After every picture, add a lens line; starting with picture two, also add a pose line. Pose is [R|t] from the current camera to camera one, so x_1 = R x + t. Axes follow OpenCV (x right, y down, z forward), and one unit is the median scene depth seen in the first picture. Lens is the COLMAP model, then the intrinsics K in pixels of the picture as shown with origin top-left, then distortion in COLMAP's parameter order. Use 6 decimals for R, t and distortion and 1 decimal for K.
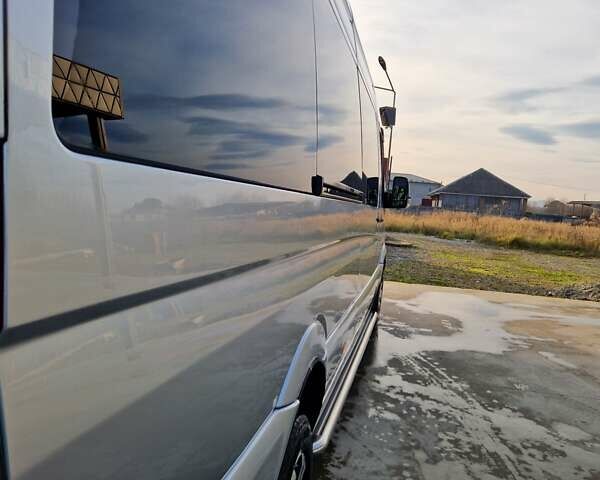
lens RADIAL K [[533.3, 0, 304.0], [0, 533.3, 235.2], [0, 0, 1]] dist [0.081705, -0.066916]
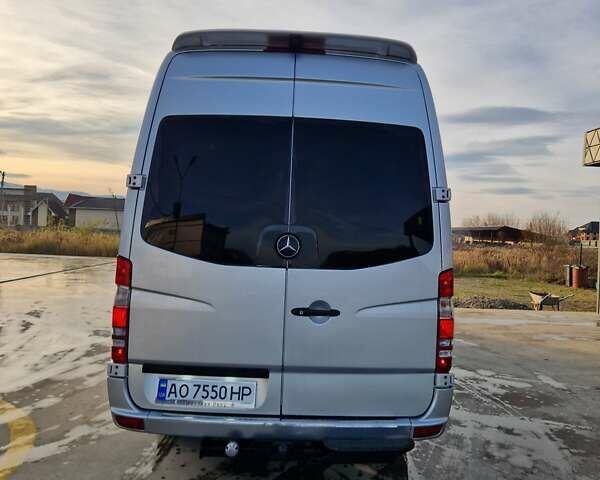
lens RADIAL K [[533.3, 0, 302.7], [0, 533.3, 239.7], [0, 0, 1]] dist [0.081705, -0.066916]
pose [[0.970525, -0.040292, 0.237607, -0.322163], [0.056580, 0.996463, -0.062133, -0.016031], [-0.234263, 0.073745, 0.969372, -0.417027]]
